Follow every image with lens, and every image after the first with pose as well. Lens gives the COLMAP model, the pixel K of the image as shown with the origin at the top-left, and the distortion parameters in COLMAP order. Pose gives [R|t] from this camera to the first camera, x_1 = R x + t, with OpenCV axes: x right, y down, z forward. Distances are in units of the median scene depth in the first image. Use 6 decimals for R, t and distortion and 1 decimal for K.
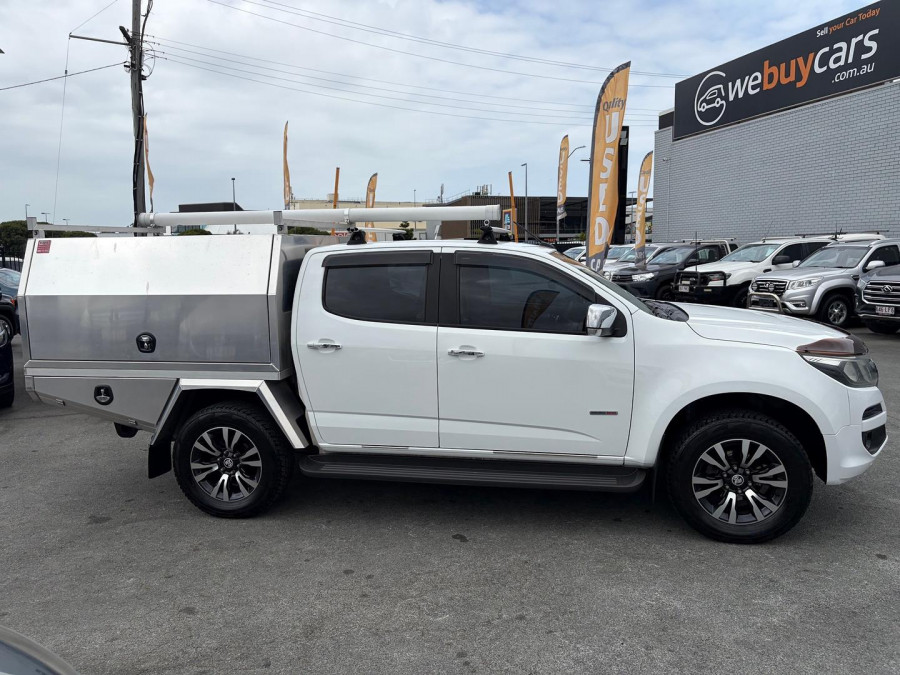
lens RADIAL K [[695.7, 0, 435.4], [0, 695.7, 339.9], [0, 0, 1]] dist [0.061307, -0.090115]
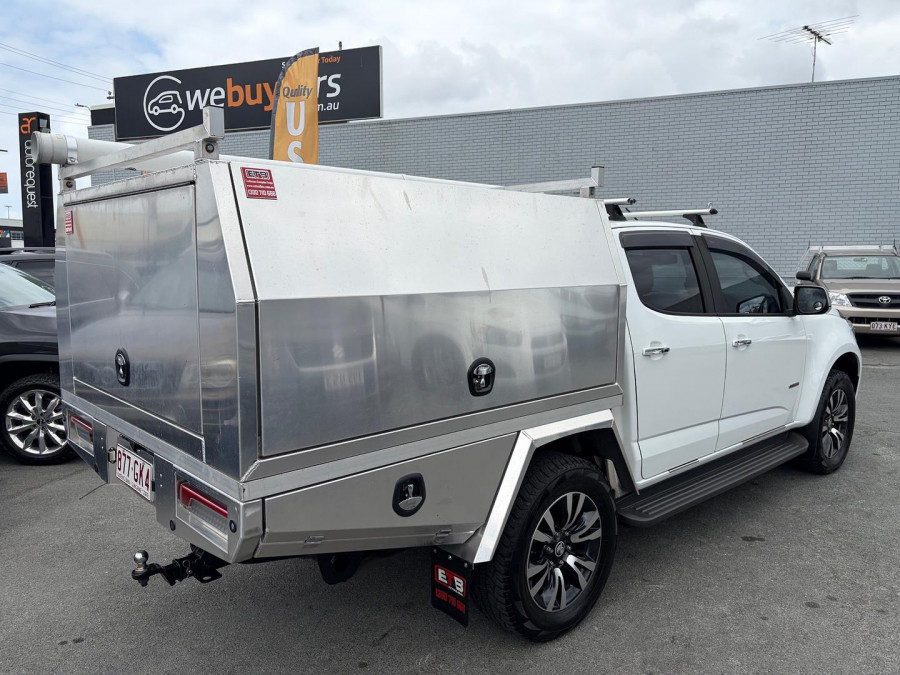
lens RADIAL K [[697.6, 0, 439.1], [0, 697.6, 339.4], [0, 0, 1]] dist [0.040848, -0.040671]
pose [[0.572773, -0.071161, 0.816620, -0.231717], [0.092362, 0.995483, 0.021965, -0.010731], [-0.814494, 0.062844, 0.576758, 0.187927]]
